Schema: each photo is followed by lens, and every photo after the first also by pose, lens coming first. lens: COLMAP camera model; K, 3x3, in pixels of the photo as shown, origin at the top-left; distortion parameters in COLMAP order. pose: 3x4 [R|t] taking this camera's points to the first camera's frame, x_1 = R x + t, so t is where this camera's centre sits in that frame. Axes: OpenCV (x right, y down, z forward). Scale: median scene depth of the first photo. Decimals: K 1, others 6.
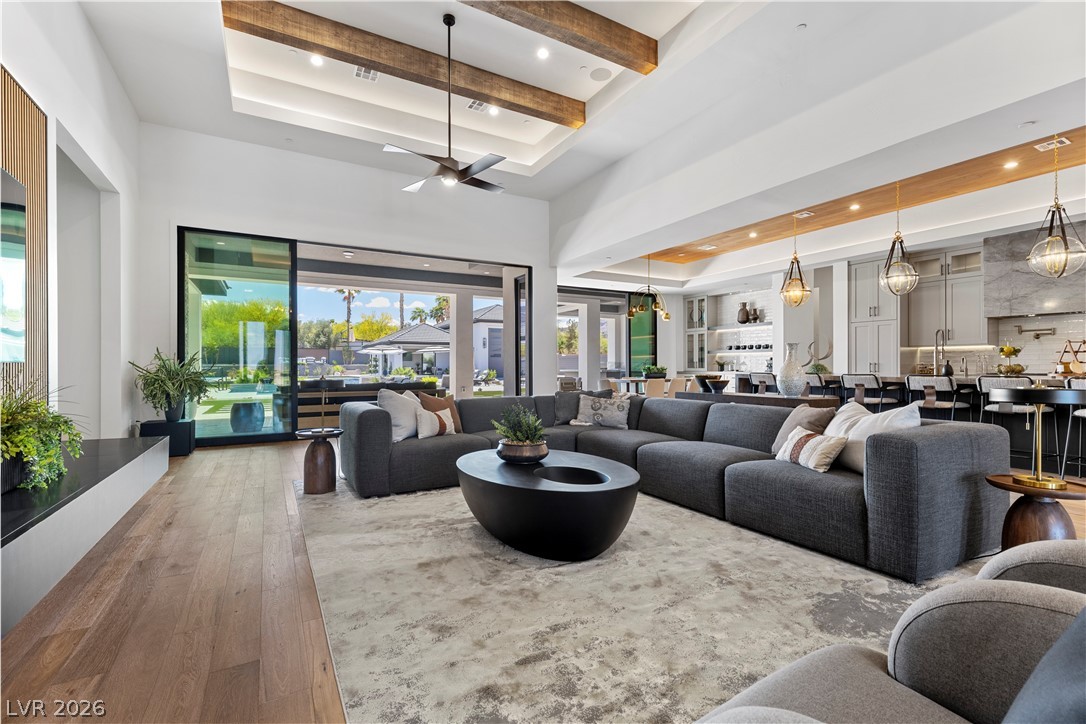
lens RADIAL K [[497.7, 0, 548.1], [0, 497.7, 365.9], [0, 0, 1]] dist [0.014814, -0.000132]
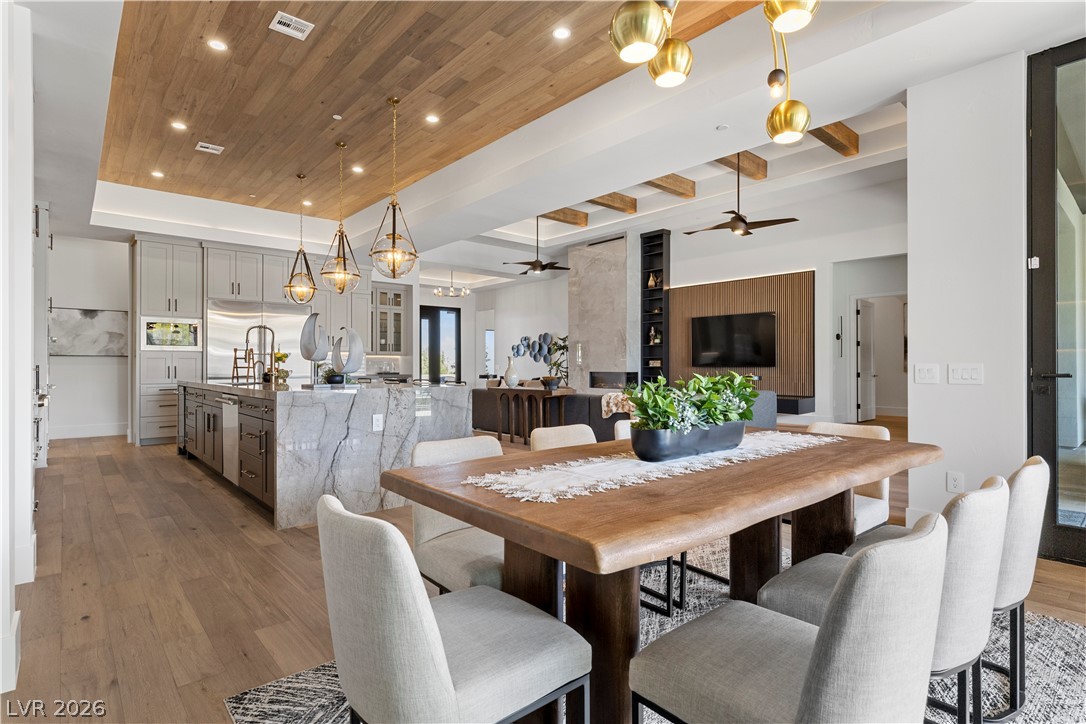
lens RADIAL K [[543.4, 0, 546.7], [0, 543.4, 362.8], [0, 0, 1]] dist [-0.000445, -0.001010]
pose [[-0.981329, 0.001547, -0.192332, 0.440578], [0.002289, 0.999991, -0.003637, -0.007952], [0.192325, -0.004010, -0.981323, 1.723495]]
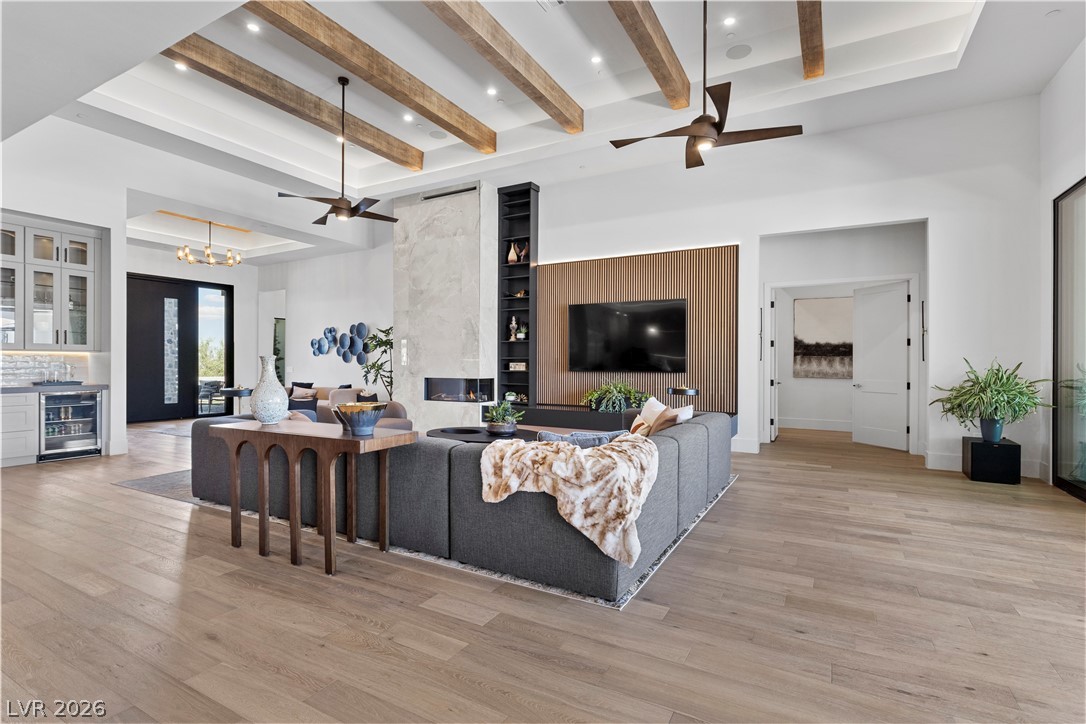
lens RADIAL K [[513.9, 0, 547.2], [0, 513.9, 364.8], [0, 0, 1]] dist [-0.001970, -0.000871]
pose [[-0.861899, -0.001116, -0.507079, 0.316276], [-0.003032, 0.999991, 0.002954, -0.019432], [0.507071, 0.004084, -0.861895, 1.160004]]
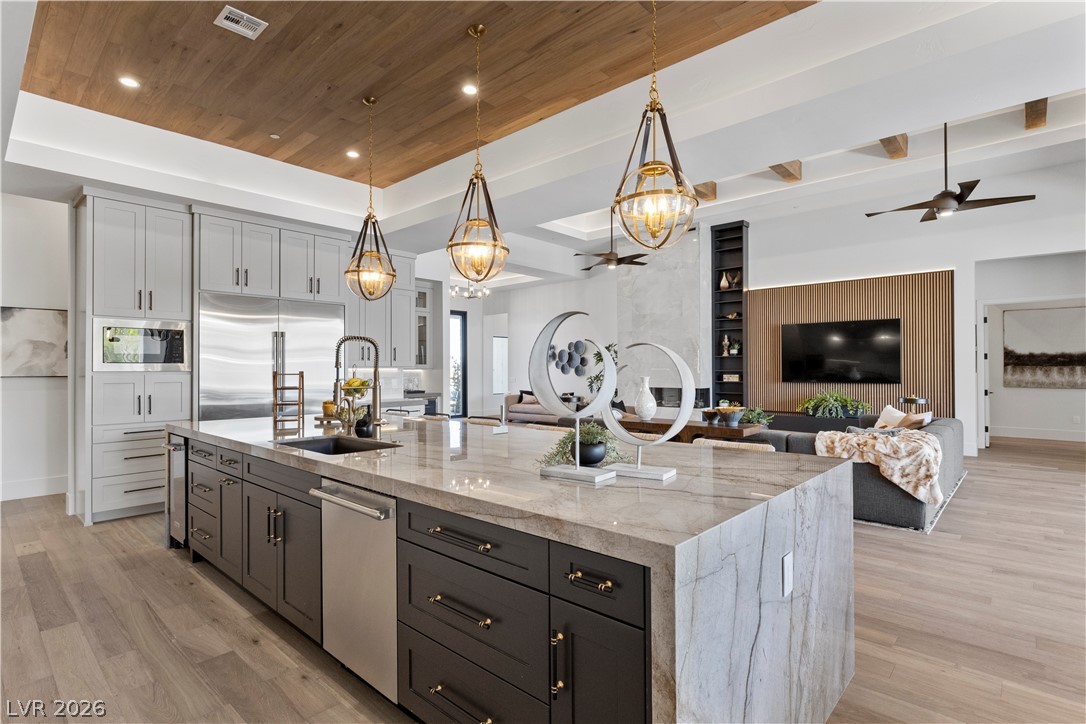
lens RADIAL K [[532.3, 0, 547.8], [0, 532.3, 366.1], [0, 0, 1]] dist [-0.001415, 0.000036]
pose [[-0.954174, 0.002716, -0.299241, 0.674345], [0.004321, 0.999980, -0.004702, -0.038861], [0.299222, -0.005779, -0.954166, 1.324546]]
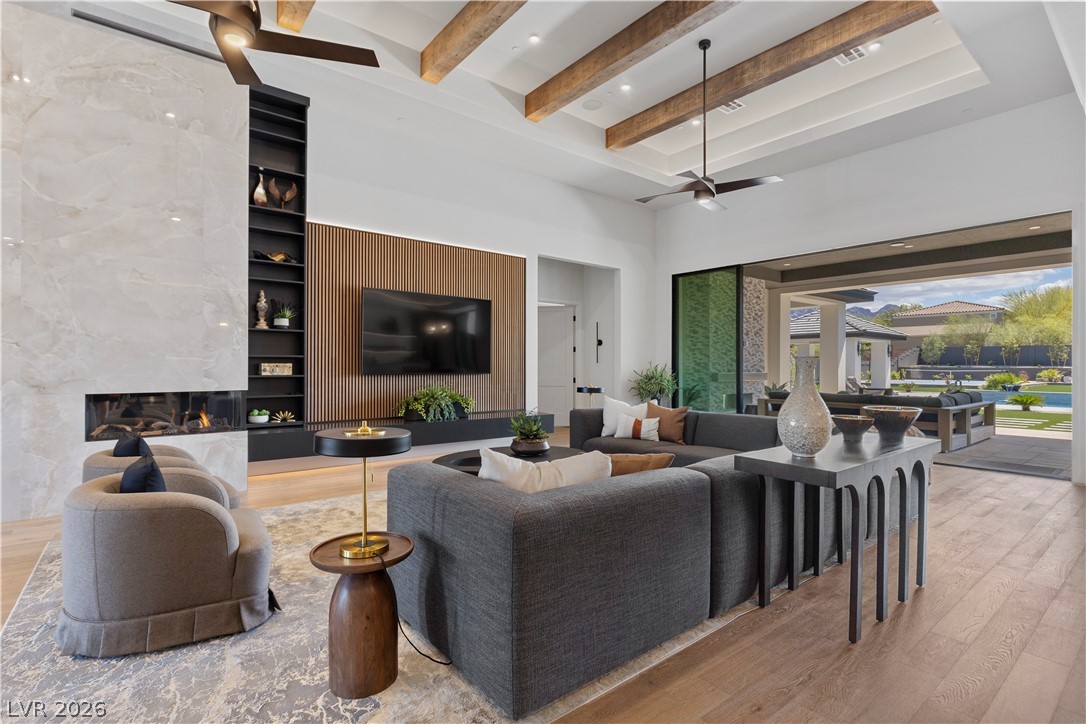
lens RADIAL K [[513.9, 0, 547.2], [0, 513.9, 364.8], [0, 0, 1]] dist [-0.001970, -0.000871]
pose [[0.146012, 0.001129, -0.989282, 0.595088], [-0.004509, 0.999990, 0.000476, -0.020288], [0.989273, 0.004391, 0.146016, 0.390404]]
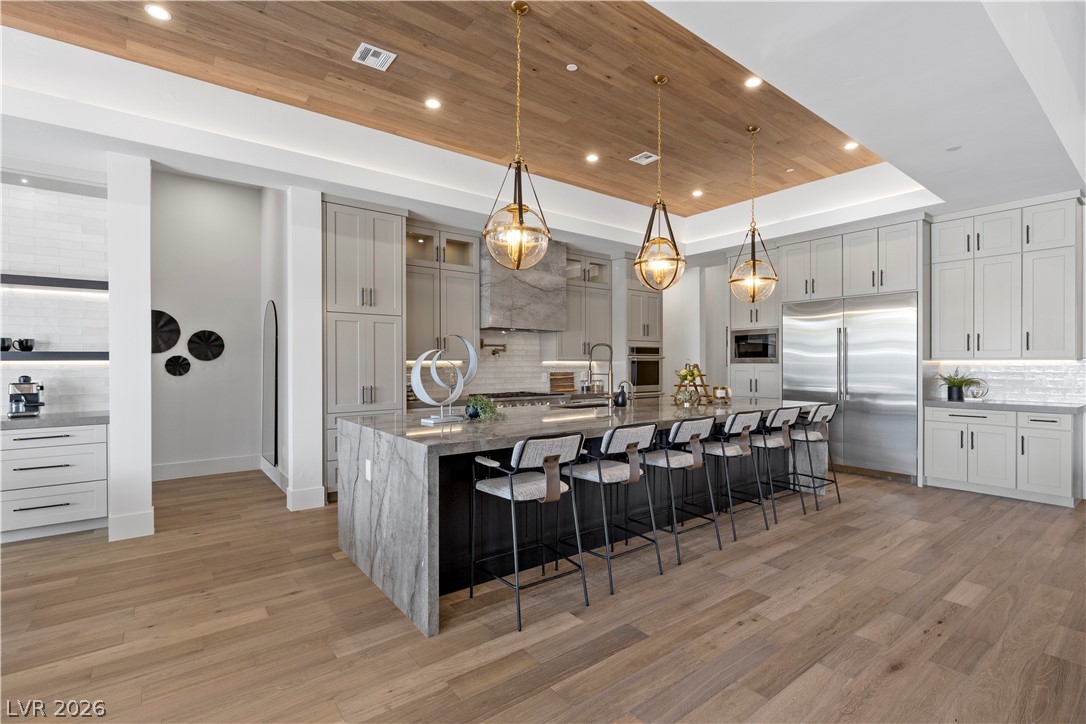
lens RADIAL K [[503.5, 0, 553.1], [0, 503.5, 365.6], [0, 0, 1]] dist [0.000307, -0.000128]
pose [[-0.133776, -0.000317, 0.991012, 0.060238], [0.004019, 0.999992, 0.000862, -0.035872], [-0.991003, 0.004099, -0.133774, 1.034751]]
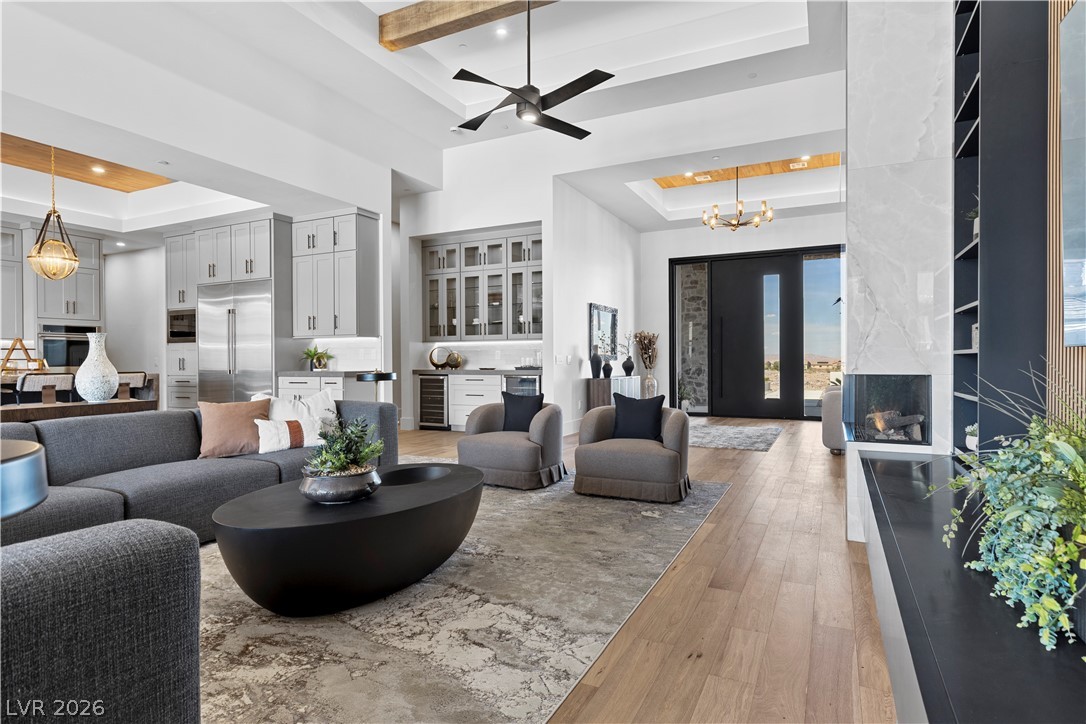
lens RADIAL K [[585.3, 0, 543.0], [0, 585.3, 362.0], [0, 0, 1]] dist [-0.000941, -0.000251]
pose [[-0.546298, 0.001844, 0.837589, -0.386213], [0.008096, 0.999962, 0.003078, 0.001877], [-0.837552, 0.008463, -0.546293, 0.560355]]
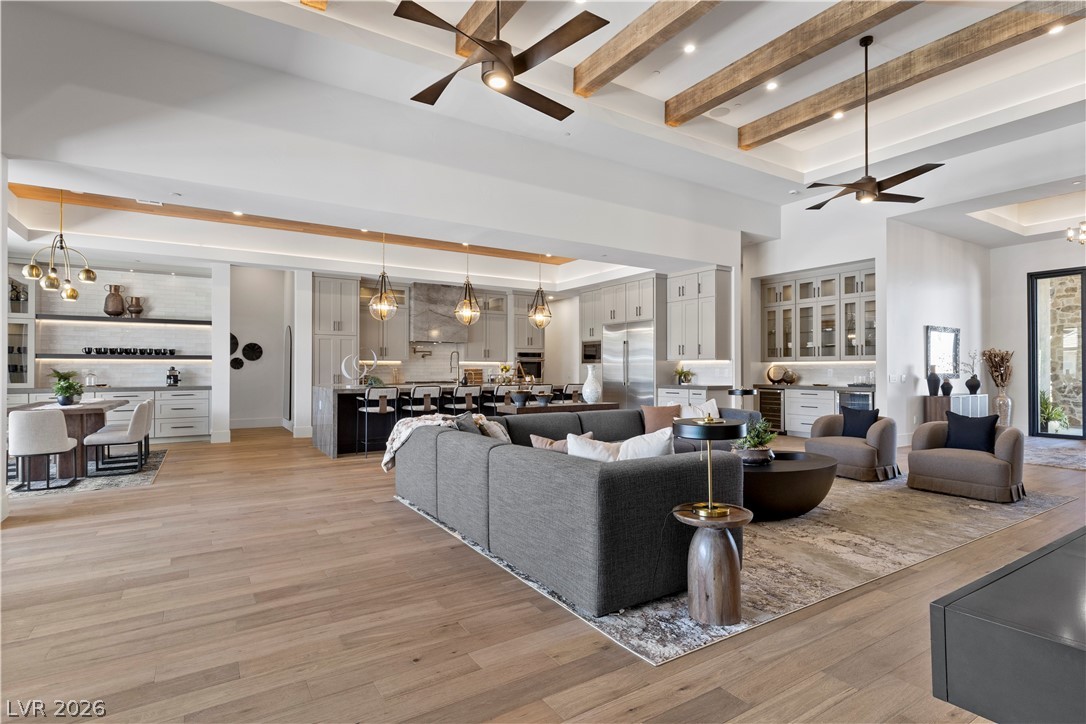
lens RADIAL K [[543.4, 0, 546.7], [0, 543.4, 362.8], [0, 0, 1]] dist [-0.000445, -0.001010]
pose [[-0.039841, 0.013846, 0.999110, -0.612076], [0.000344, 0.999904, -0.013843, -0.017553], [-0.999206, -0.000208, -0.039842, 0.719306]]
